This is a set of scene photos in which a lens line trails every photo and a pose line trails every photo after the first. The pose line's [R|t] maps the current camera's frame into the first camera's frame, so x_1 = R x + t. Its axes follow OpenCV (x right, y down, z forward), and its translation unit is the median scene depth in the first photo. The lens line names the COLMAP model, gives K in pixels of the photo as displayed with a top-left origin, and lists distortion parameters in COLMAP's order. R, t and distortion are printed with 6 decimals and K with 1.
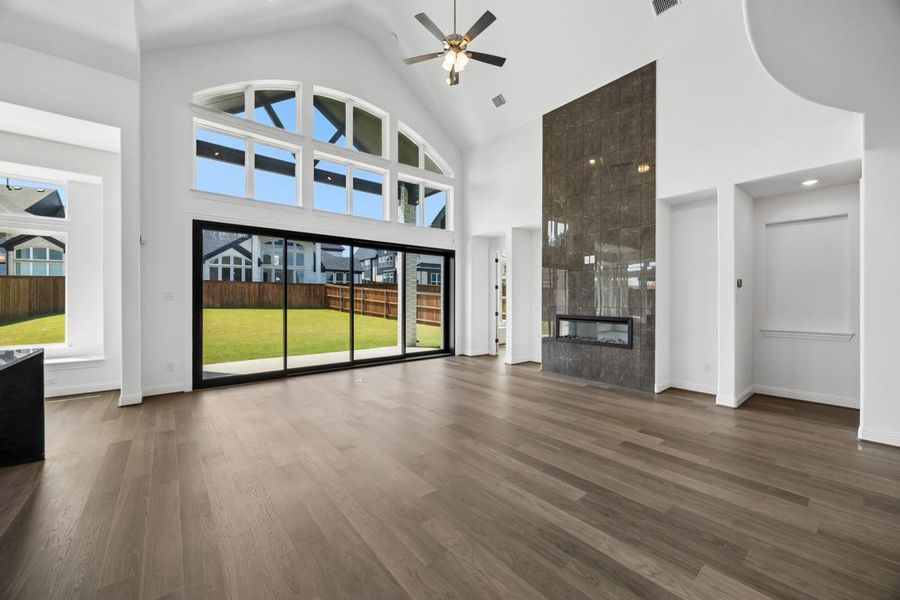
lens RADIAL K [[340.7, 0, 443.0], [0, 340.7, 299.0], [0, 0, 1]] dist [0.001039, 0.000144]
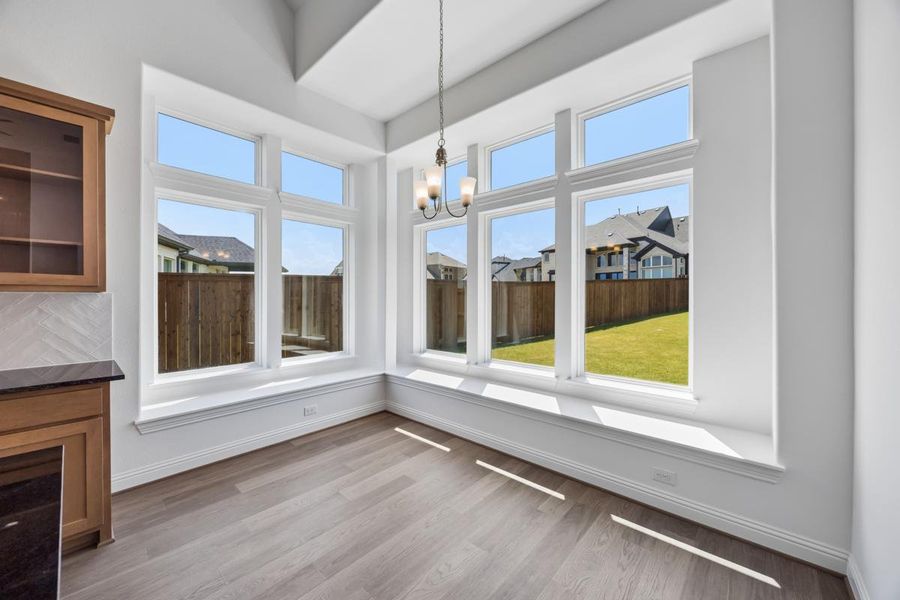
lens RADIAL K [[340.7, 0, 451.2], [0, 340.7, 299.2], [0, 0, 1]] dist [0.001039, 0.000144]
pose [[0.161517, 0.005955, -0.986852, -0.461173], [-0.005101, 0.999973, 0.005199, -0.004500], [0.986857, 0.004194, 0.161543, 0.383235]]
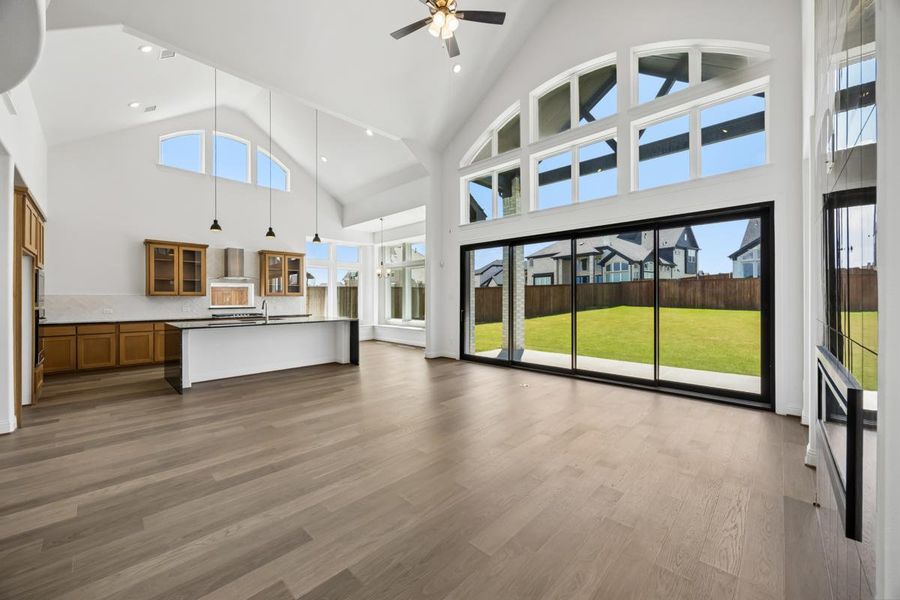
lens RADIAL K [[340.7, 0, 444.3], [0, 340.7, 295.1], [0, 0, 1]] dist [0.001039, 0.000144]
pose [[0.122290, -0.012062, -0.992421, 0.490378], [0.000145, 0.999926, -0.012136, 0.001125], [0.992494, 0.001340, 0.122283, 0.491633]]
